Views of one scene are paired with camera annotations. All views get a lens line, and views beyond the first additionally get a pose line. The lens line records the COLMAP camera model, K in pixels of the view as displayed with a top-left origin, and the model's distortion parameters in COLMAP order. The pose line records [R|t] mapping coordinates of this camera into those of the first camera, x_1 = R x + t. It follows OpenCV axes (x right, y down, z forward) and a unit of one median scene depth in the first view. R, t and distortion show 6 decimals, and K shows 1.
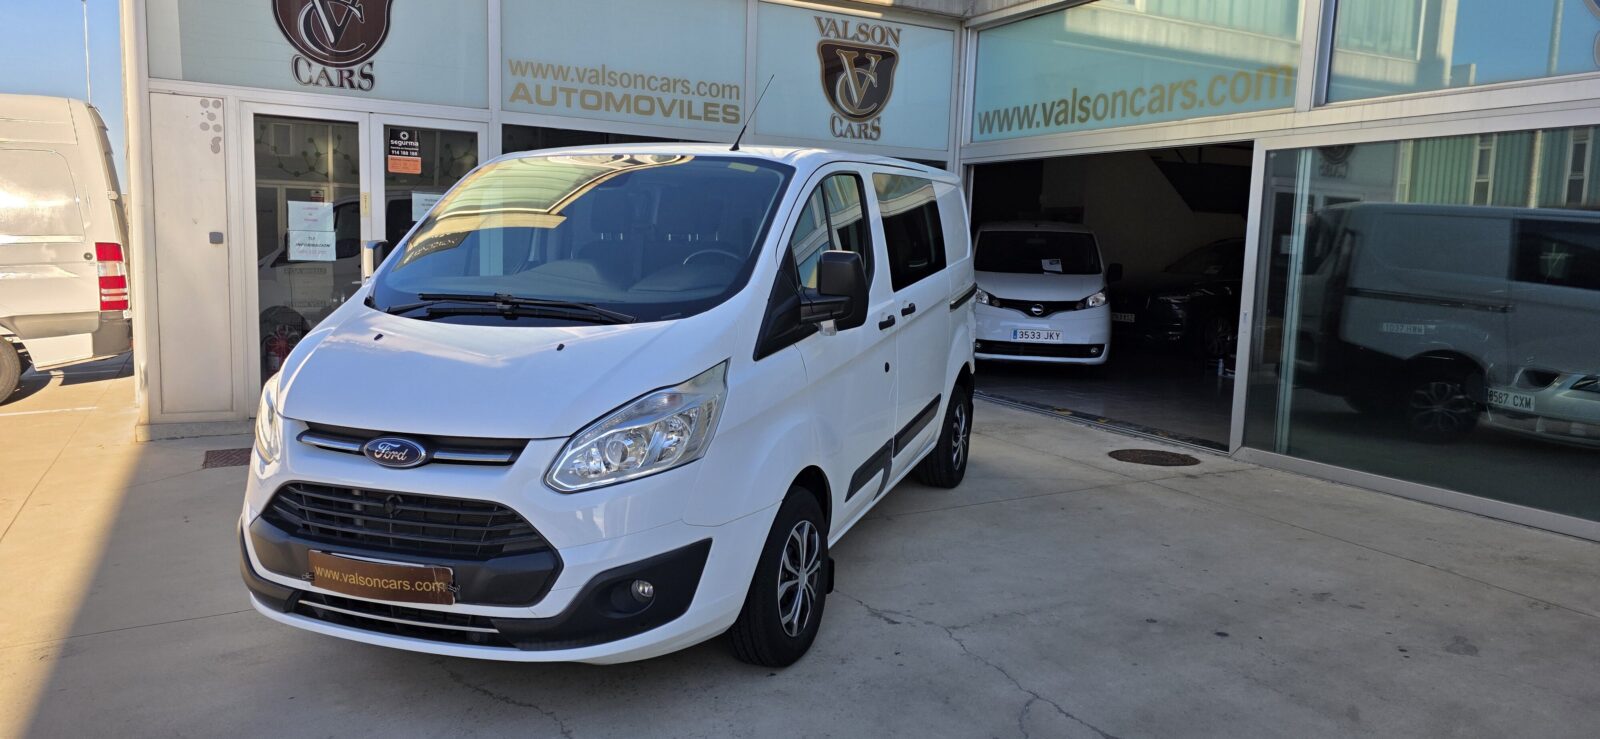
lens RADIAL K [[1066.2, 0, 811.6], [0, 1066.2, 371.7], [0, 0, 1]] dist [0.076724, -0.069539]
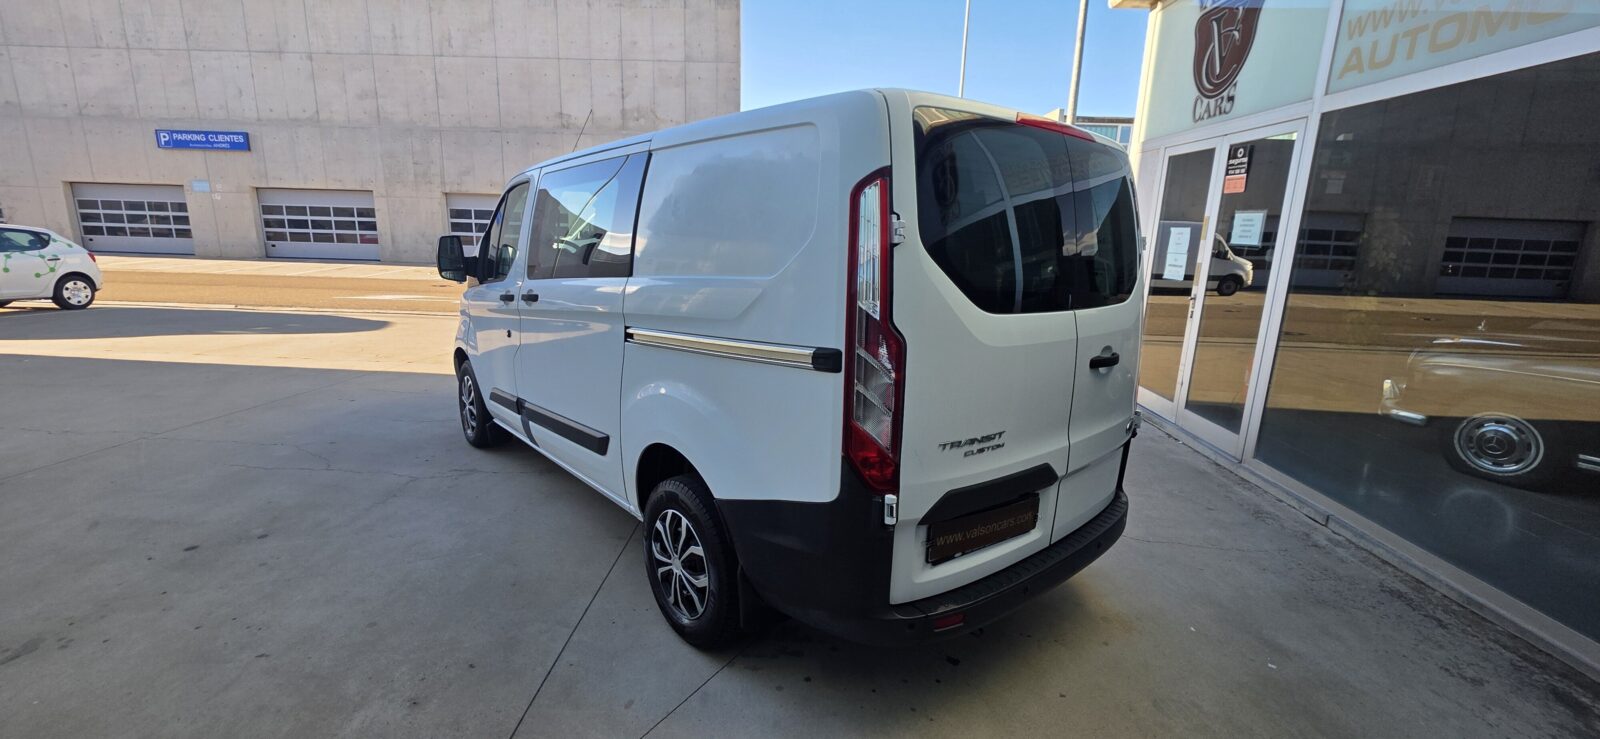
lens RADIAL K [[642.7, 0, 794.4], [0, 642.7, 366.5], [0, 0, 1]] dist [0.001524, 0.000733]
pose [[-0.503409, 0.140619, -0.852529, 0.339308], [-0.146173, 0.958587, 0.244426, -0.123855], [0.851595, 0.247663, -0.462006, 1.007297]]
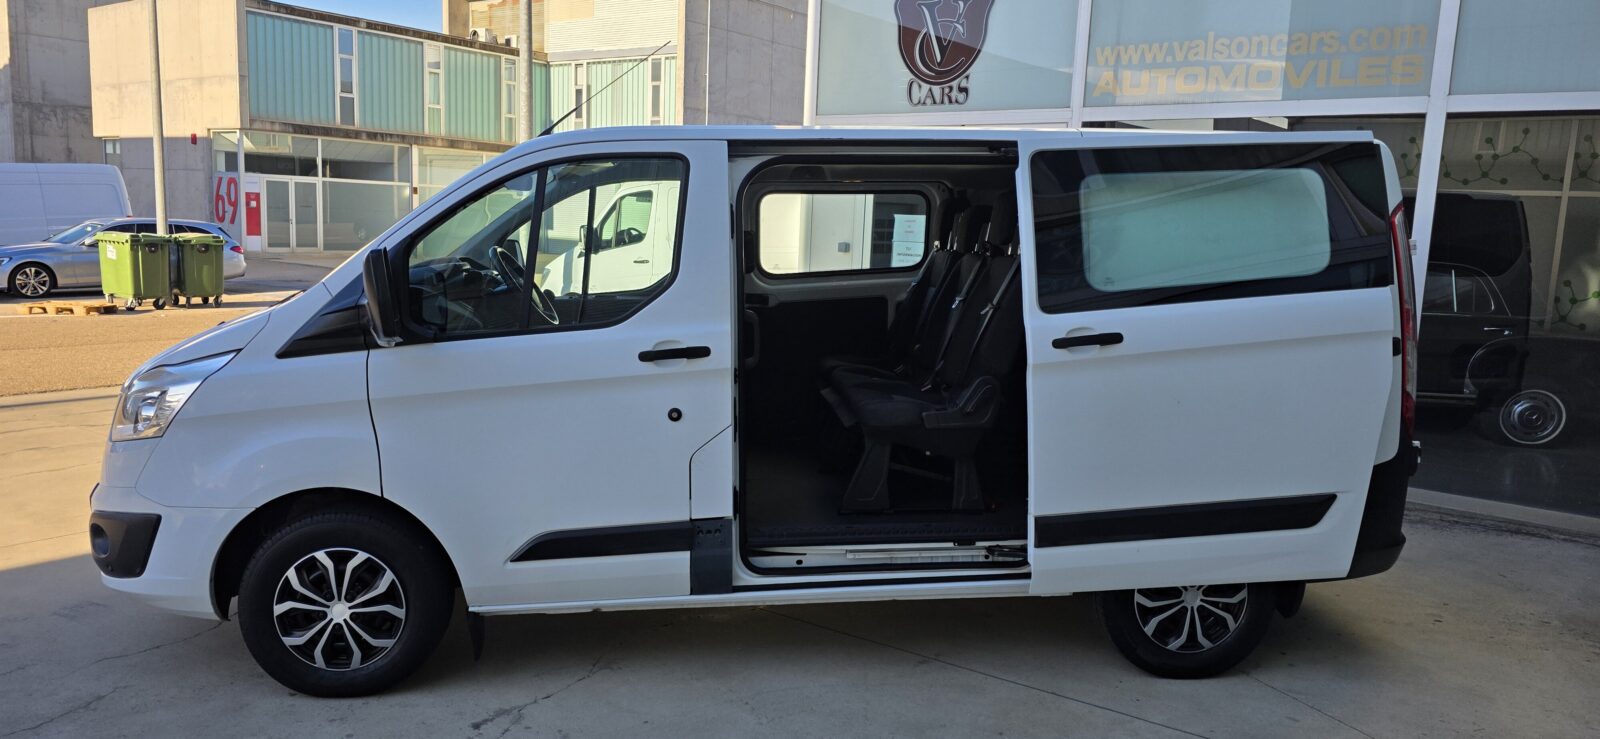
lens RADIAL K [[1066.2, 0, 811.6], [0, 1066.2, 371.7], [0, 0, 1]] dist [0.076724, -0.069539]
pose [[0.427503, 0.114315, -0.896757, 0.467353], [-0.135062, 0.988916, 0.061676, -0.055423], [0.893868, 0.094751, 0.438204, 0.463892]]
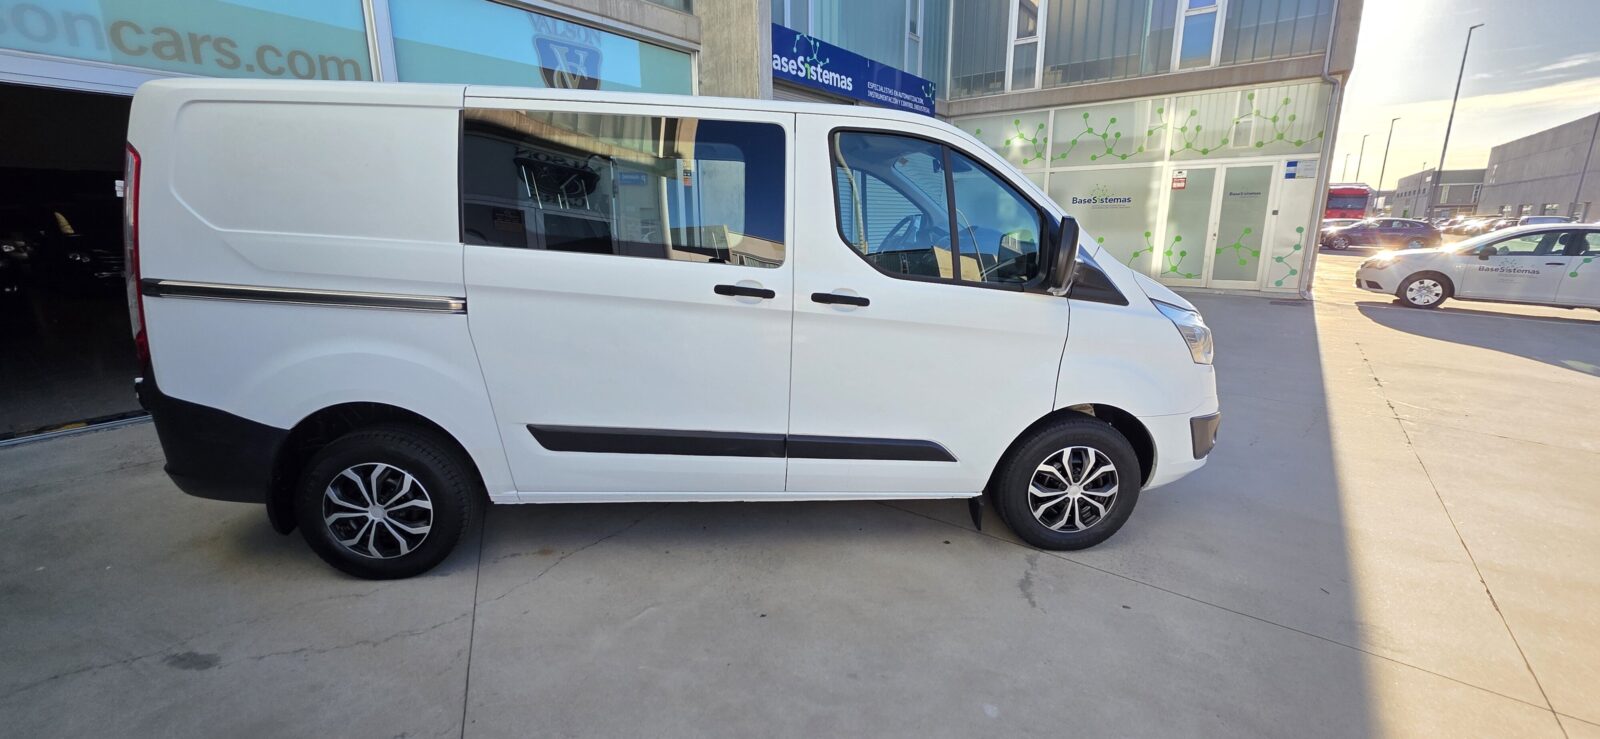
lens RADIAL K [[641.6, 0, 794.9], [0, 641.6, 365.2], [0, 0, 1]] dist [0.003277, -0.000104]
pose [[-0.427772, -0.227913, 0.874681, -0.470947], [0.101220, 0.949523, 0.296917, -0.108796], [-0.898201, 0.215549, -0.383110, 0.839742]]
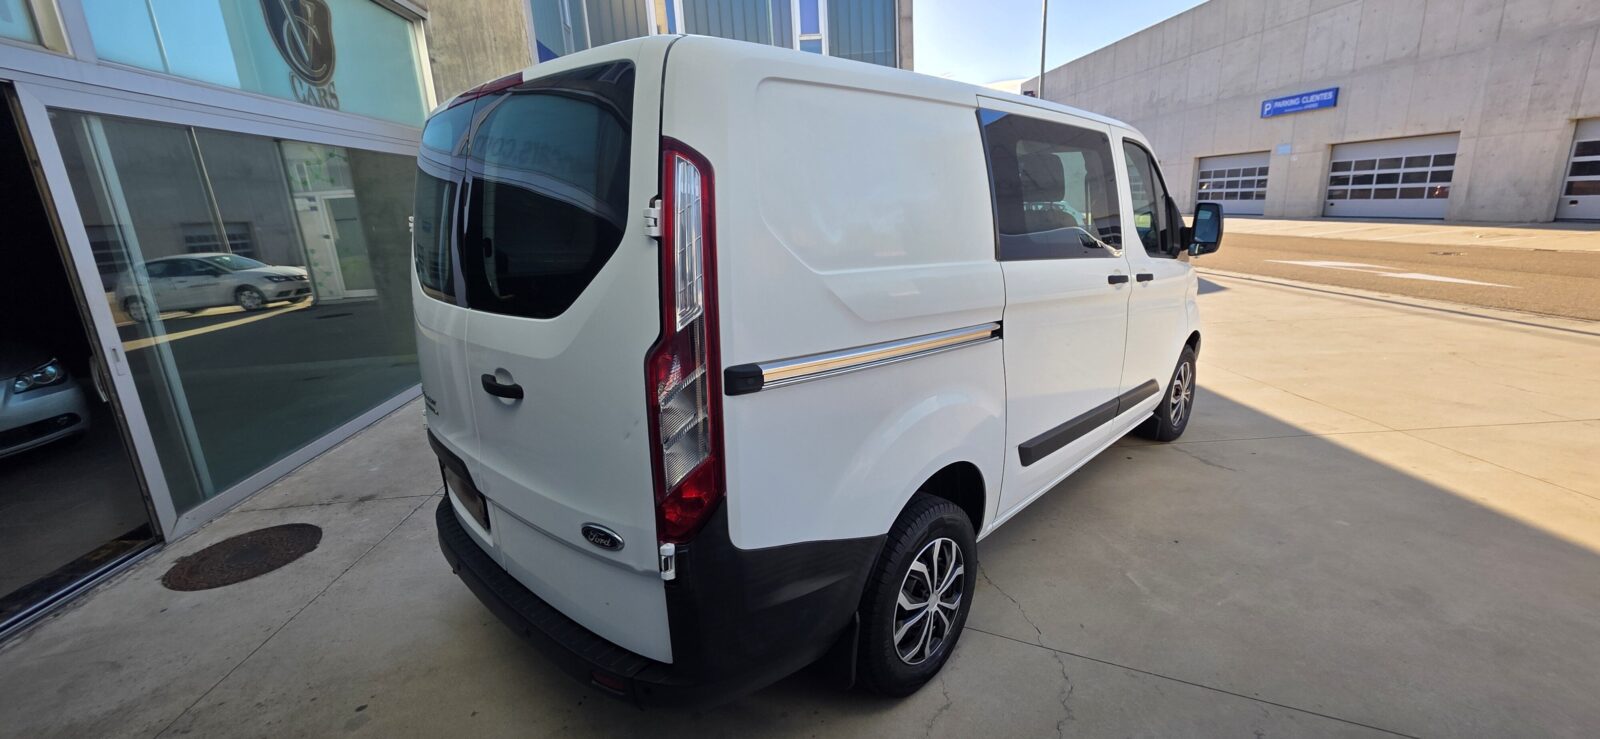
lens RADIAL K [[652.0, 0, 793.3], [0, 652.0, 364.4], [0, 0, 1]] dist [0.001806, 0.000411]
pose [[-0.912615, -0.077814, 0.401345, -0.160533], [0.078556, 0.930046, 0.358948, -0.154151], [-0.401201, 0.359110, -0.842661, 1.135650]]
